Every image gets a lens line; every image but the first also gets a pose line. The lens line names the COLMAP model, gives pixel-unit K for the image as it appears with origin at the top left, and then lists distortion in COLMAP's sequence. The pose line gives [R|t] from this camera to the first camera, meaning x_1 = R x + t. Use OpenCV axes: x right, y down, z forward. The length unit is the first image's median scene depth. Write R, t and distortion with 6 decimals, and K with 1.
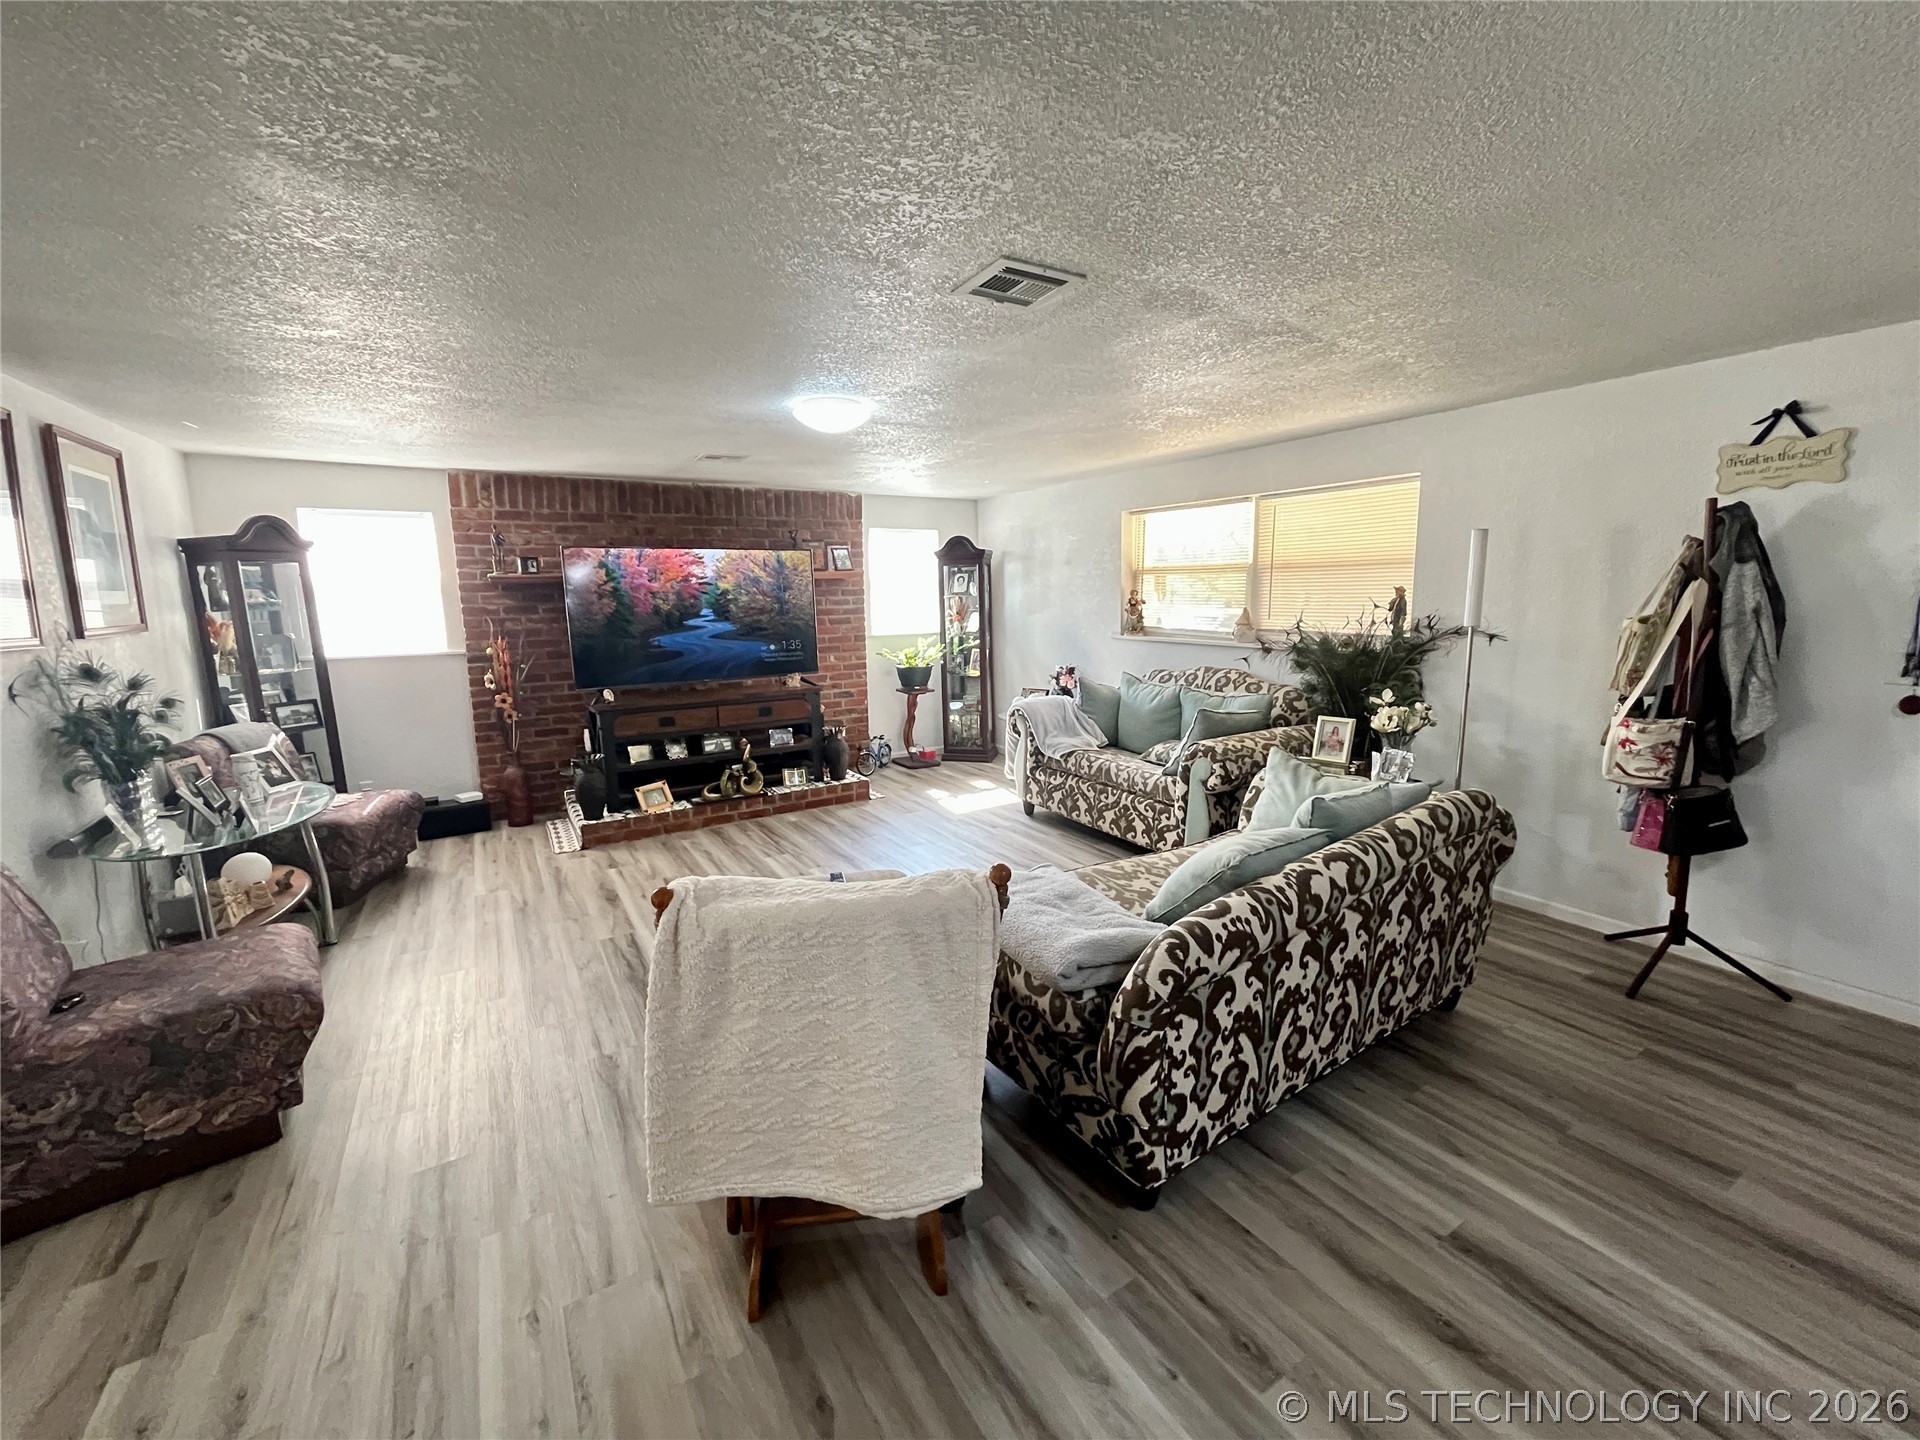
lens RADIAL K [[771.8, 0, 964.9], [0, 771.8, 711.3], [0, 0, 1]] dist [-0.002732, -0.000384]
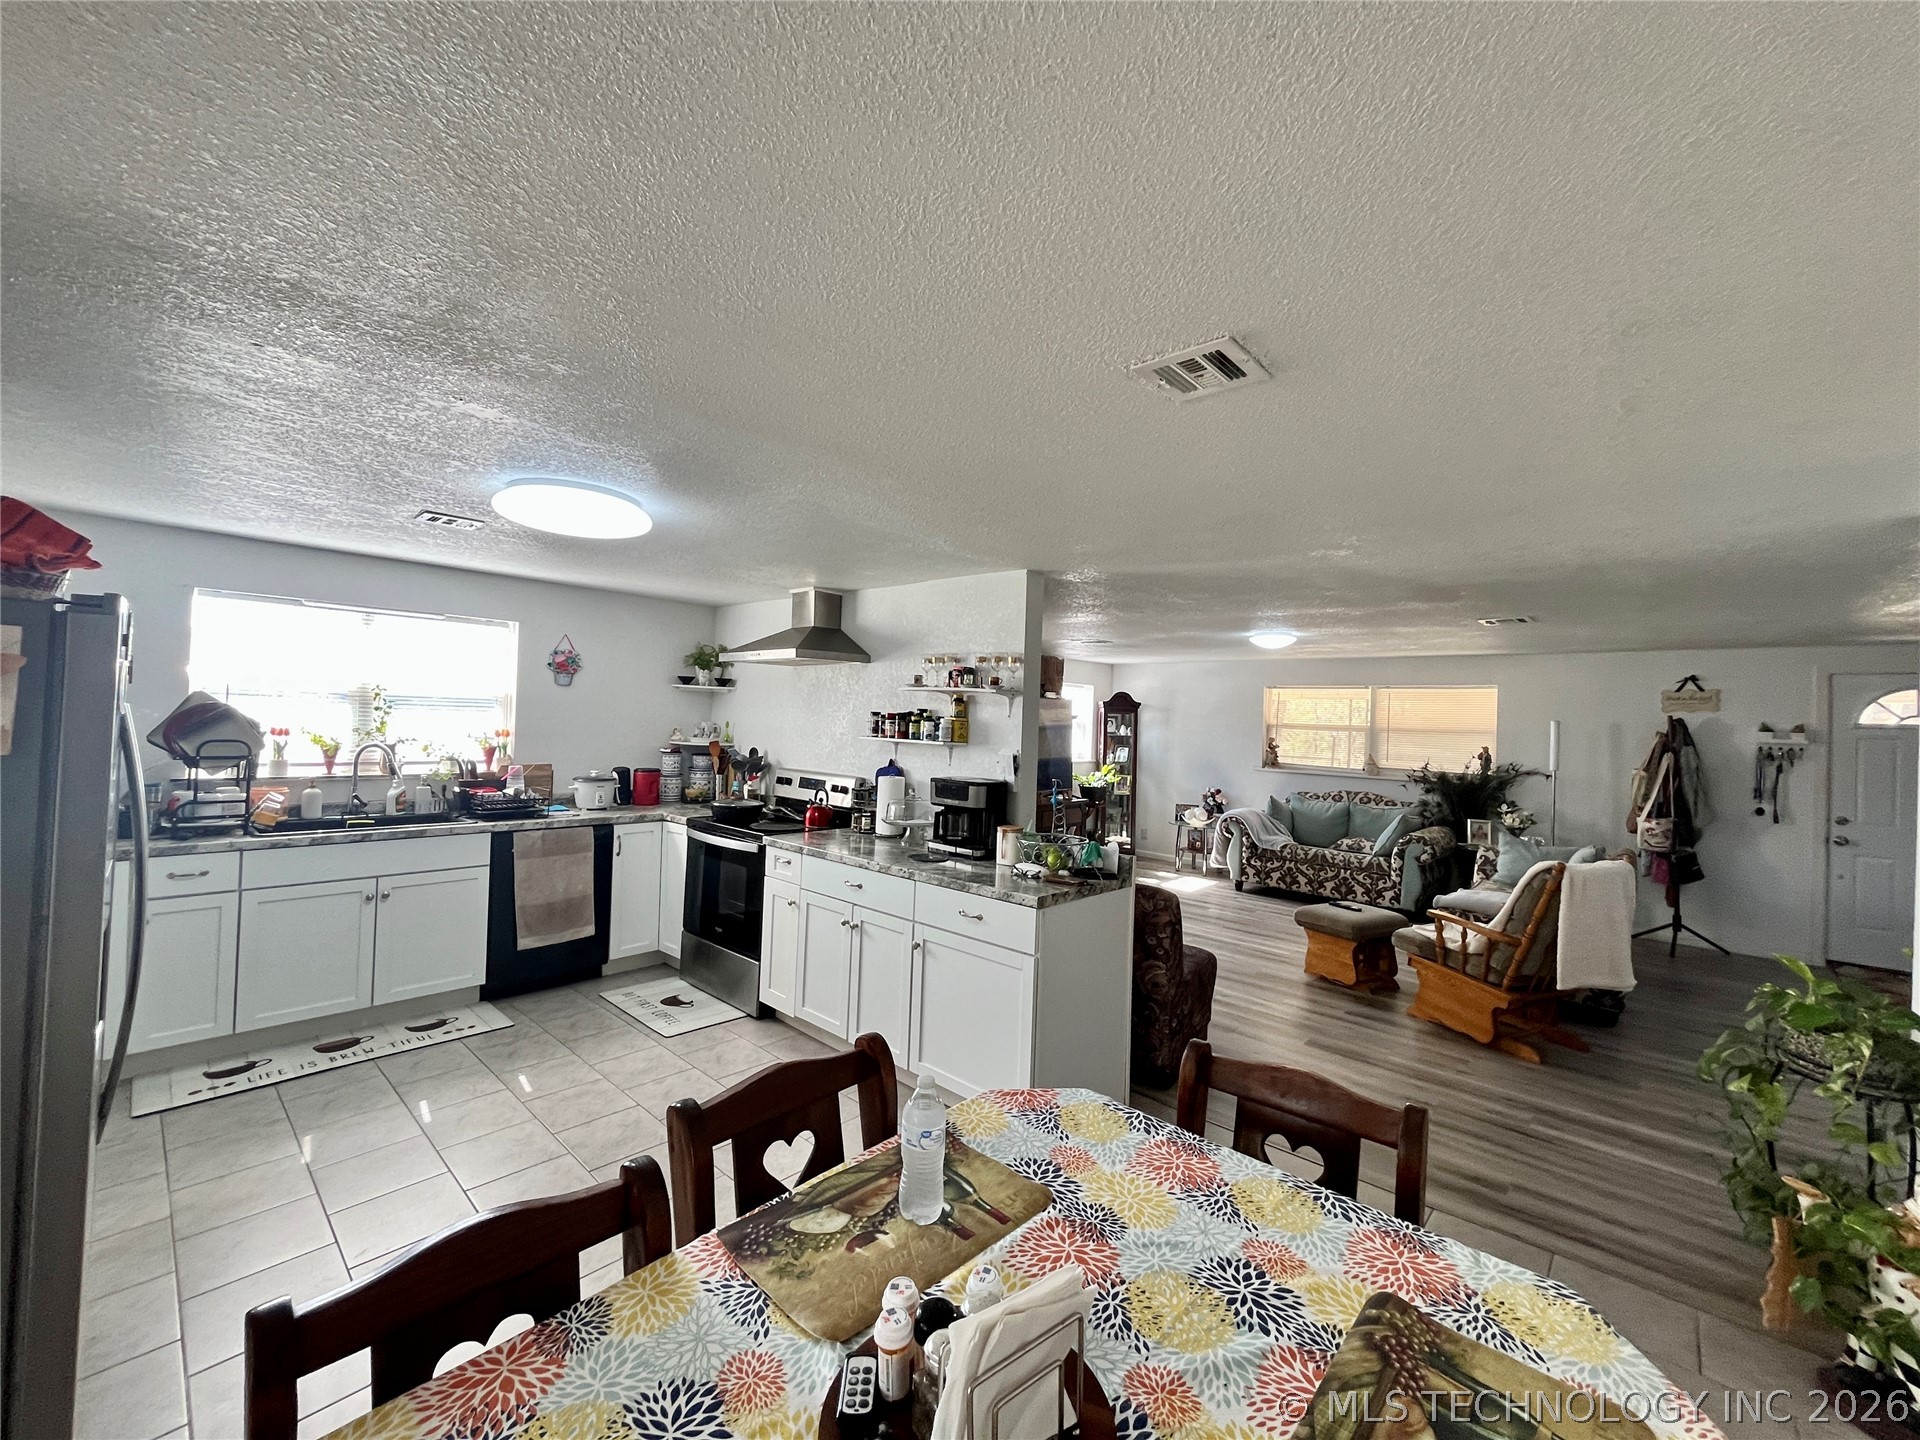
lens RADIAL K [[771.8, 0, 964.8], [0, 771.8, 710.8], [0, 0, 1]] dist [-0.002732, -0.000384]
pose [[0.961739, 0.050146, 0.269339, -0.905670], [-0.005442, 0.986409, -0.164219, 0.045892], [-0.273913, 0.156470, 0.948941, -0.308152]]
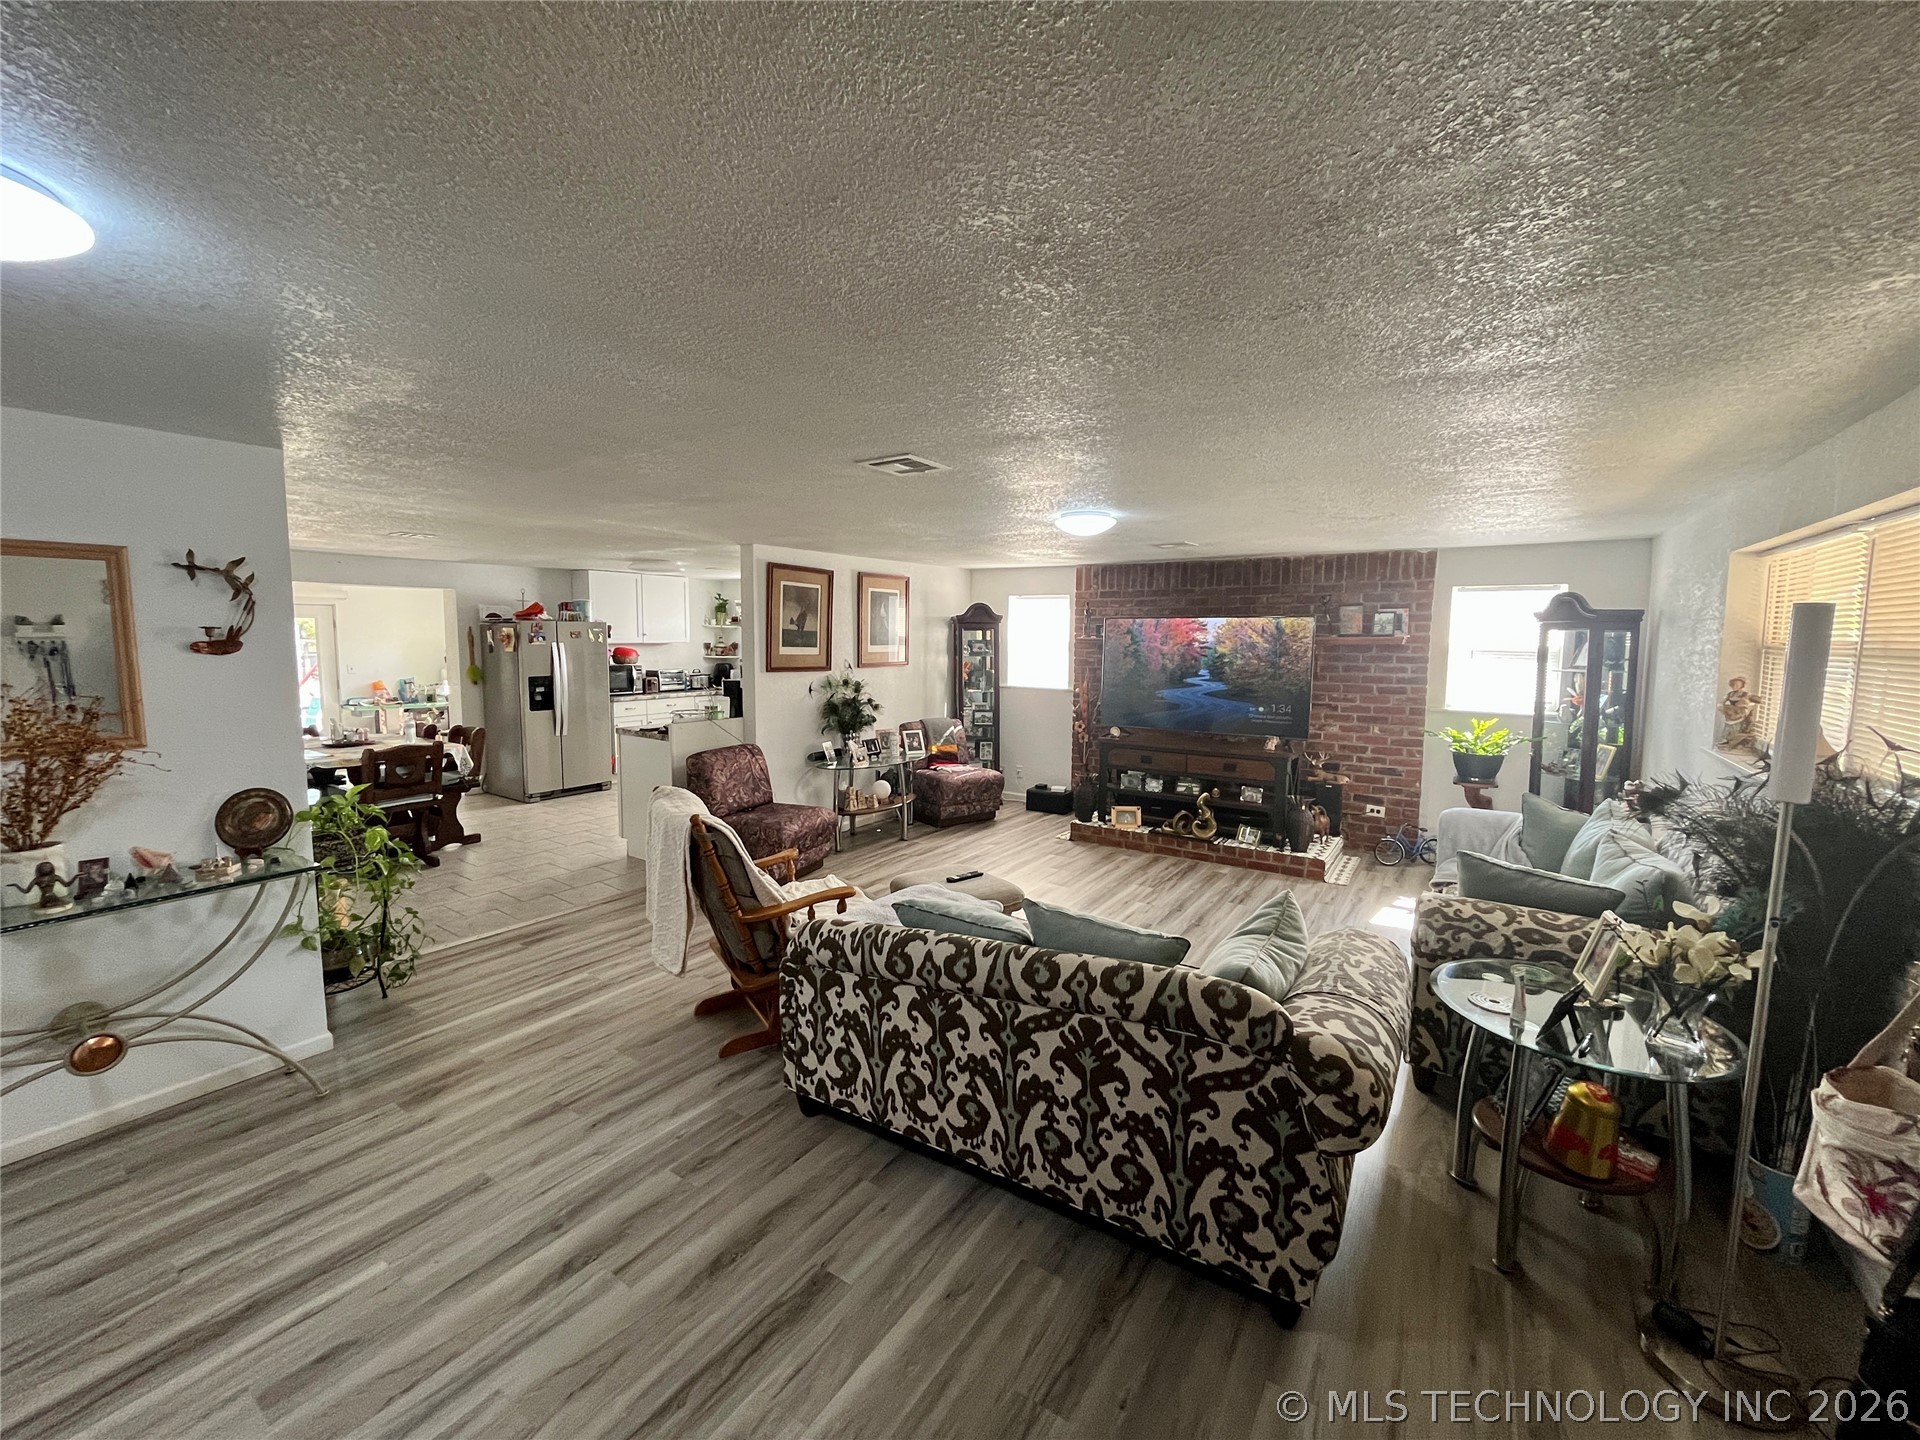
lens RADIAL K [[771.8, 0, 965.3], [0, 771.8, 710.2], [0, 0, 1]] dist [-0.002732, -0.000384]
pose [[0.408976, 0.105103, -0.906472, 0.630300], [-0.156021, 0.986772, 0.044022, -0.076905], [0.899109, 0.123425, 0.419964, 0.235354]]
